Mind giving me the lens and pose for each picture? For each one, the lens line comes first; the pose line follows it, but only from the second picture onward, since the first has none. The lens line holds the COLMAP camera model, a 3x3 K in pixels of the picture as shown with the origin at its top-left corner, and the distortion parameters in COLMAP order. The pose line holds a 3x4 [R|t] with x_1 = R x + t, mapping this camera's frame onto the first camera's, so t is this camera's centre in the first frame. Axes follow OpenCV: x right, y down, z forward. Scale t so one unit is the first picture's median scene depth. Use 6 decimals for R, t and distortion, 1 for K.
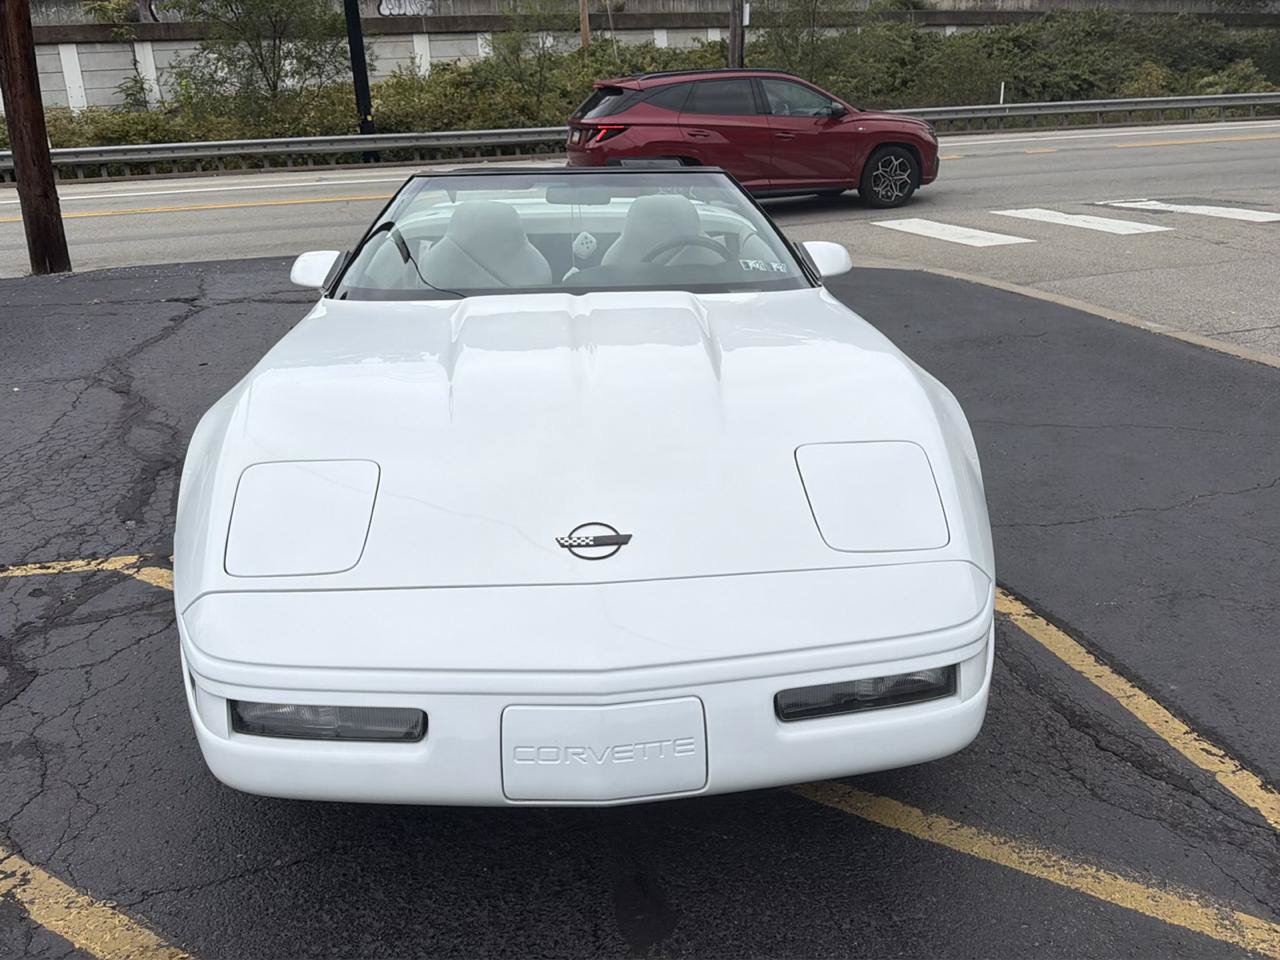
lens RADIAL K [[1145.5, 0, 640.0], [0, 1145.5, 480.0], [0, 0, 1]] dist [0.048425, -0.070649]
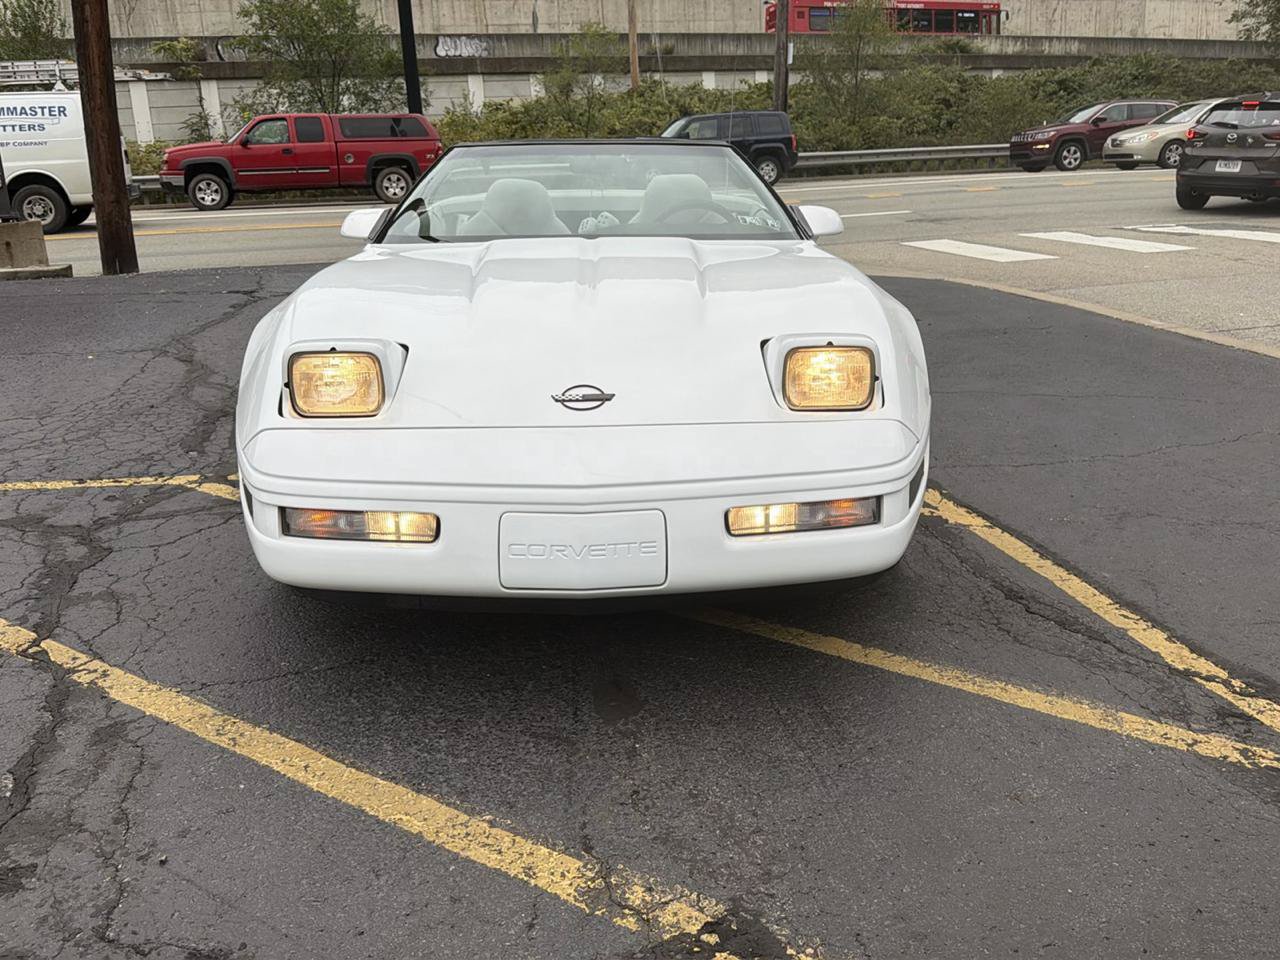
lens RADIAL K [[1145.5, 0, 640.0], [0, 1145.5, 480.0], [0, 0, 1]] dist [0.048425, -0.070649]
pose [[0.999097, 0.017928, -0.038531, 0.012724], [-0.019279, 0.999202, -0.034992, 0.034182], [0.037873, 0.035704, 0.998645, -0.035734]]
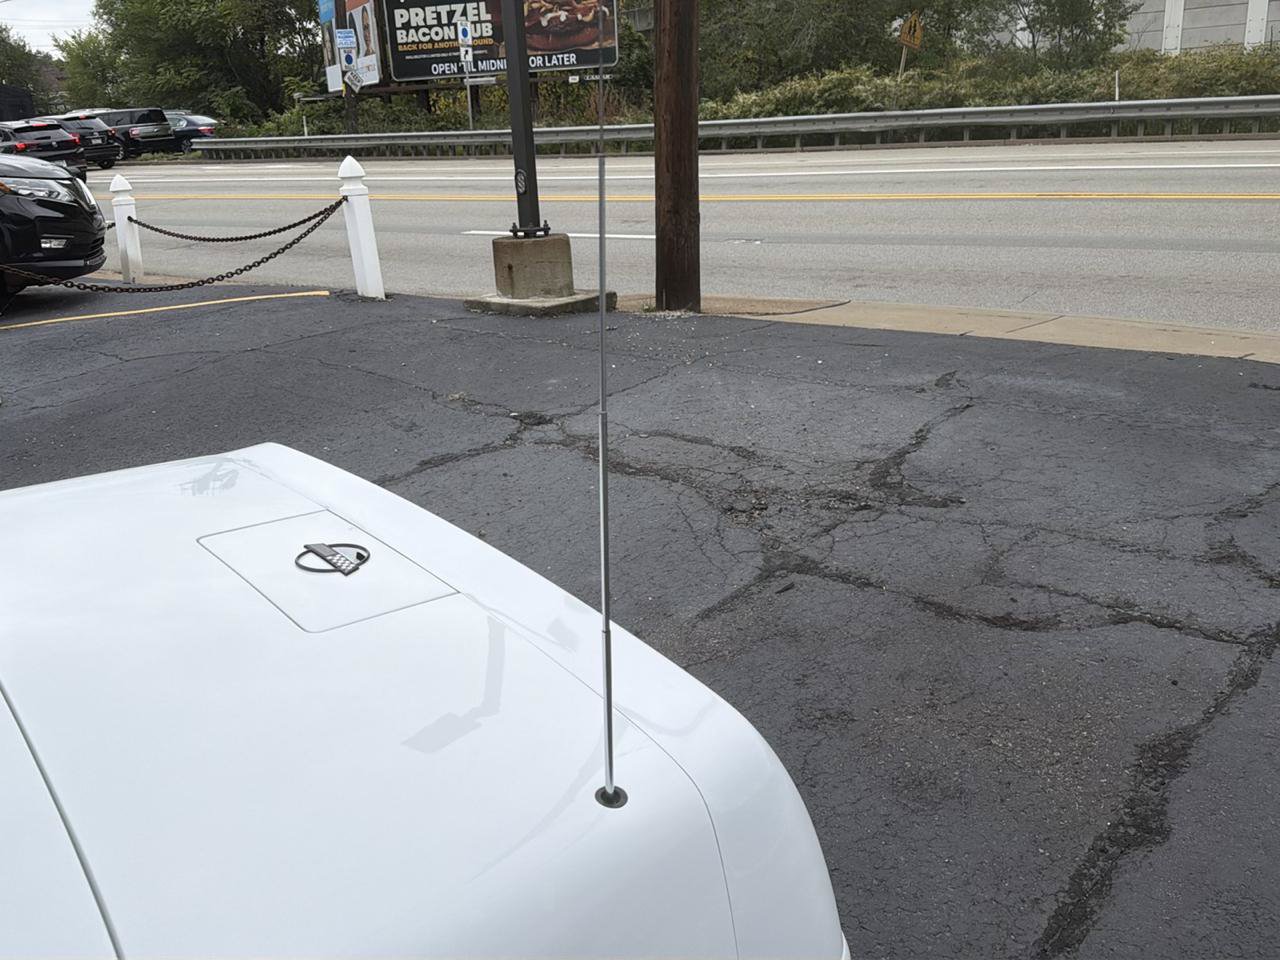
lens RADIAL K [[1143.6, 0, 642.6], [0, 1143.6, 500.6], [0, 0, 1]] dist [0.054809, -0.098569]
pose [[0.568606, 0.280356, -0.773362, 0.101457], [-0.223803, 0.957391, 0.182521, -0.168913], [0.791581, 0.069298, 0.607123, 0.458599]]
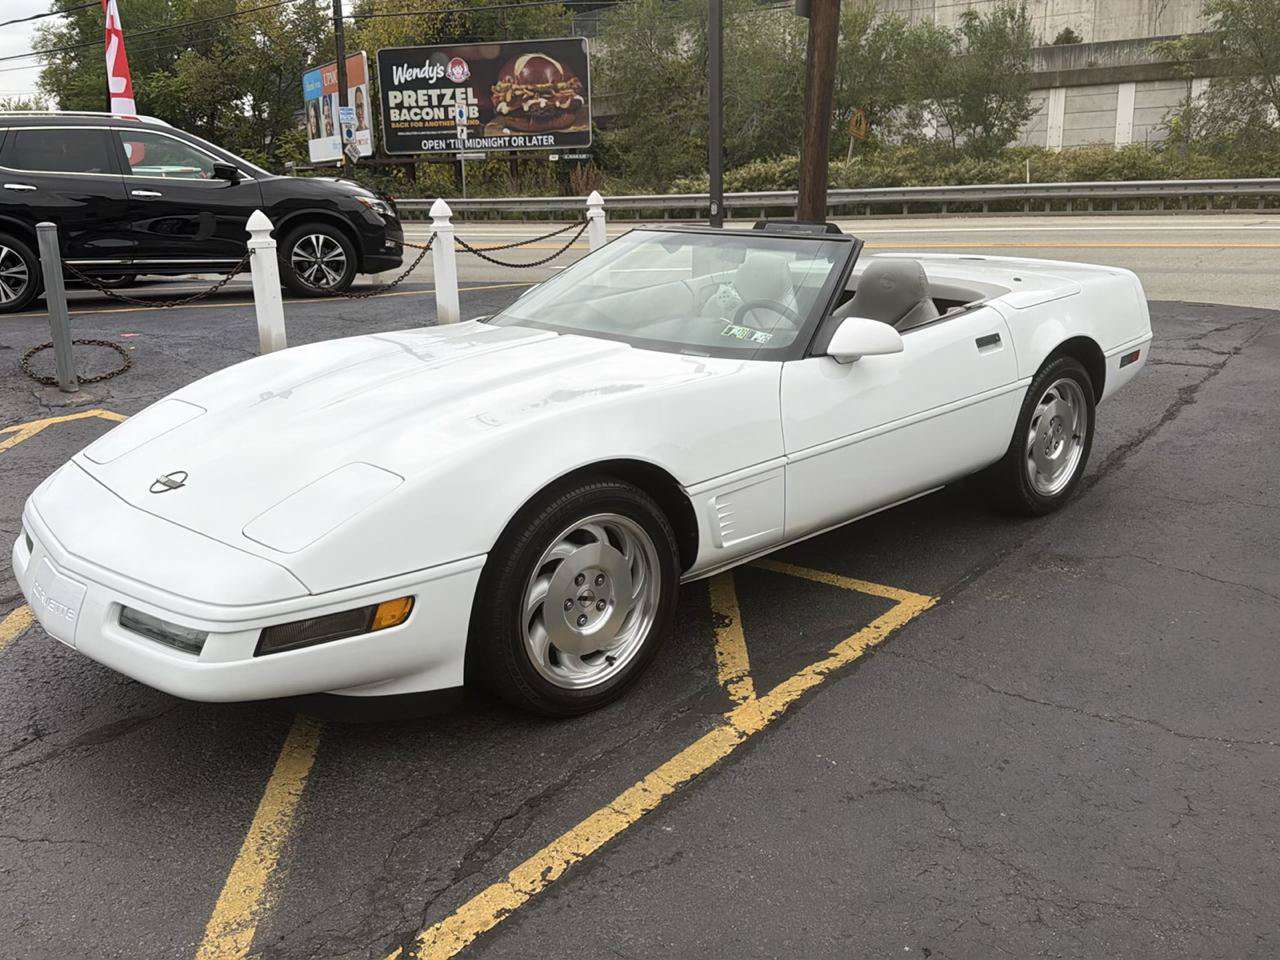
lens RADIAL K [[1126.0, 0, 638.1], [0, 1126.0, 500.4], [0, 0, 1]] dist [0.142836, -0.267008]
pose [[0.636990, 0.229867, -0.735802, 0.264303], [-0.235848, 0.966849, 0.097872, -0.038532], [0.733907, 0.111193, 0.670087, 0.089213]]
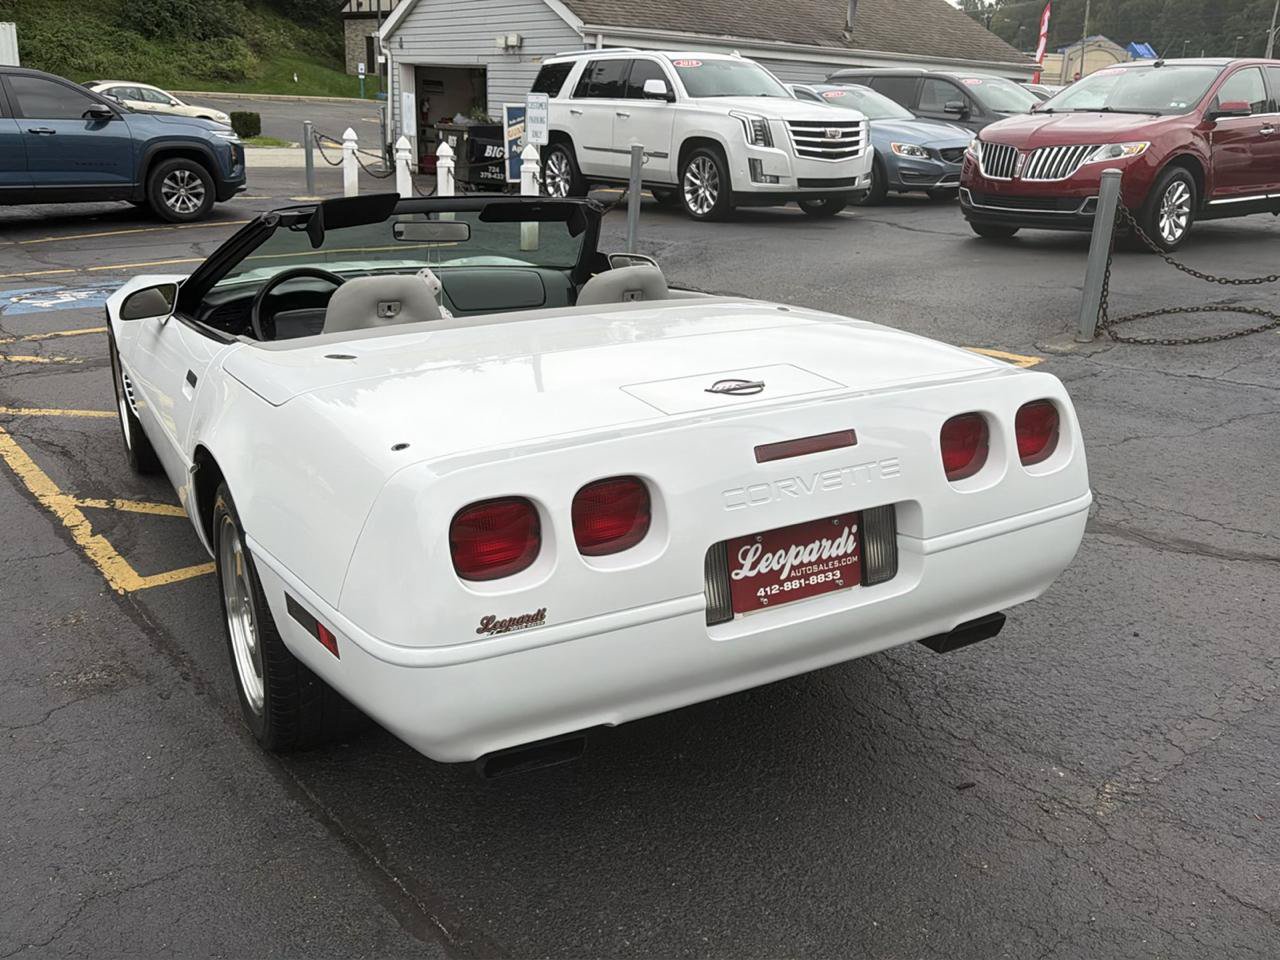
lens RADIAL K [[1126.0, 0, 638.1], [0, 1126.0, 500.4], [0, 0, 1]] dist [0.142836, -0.267008]
pose [[-0.905592, 0.155742, -0.394523, 0.068151], [-0.114793, 0.805441, 0.581453, -0.224382], [0.408322, 0.571847, -0.711522, 0.664461]]
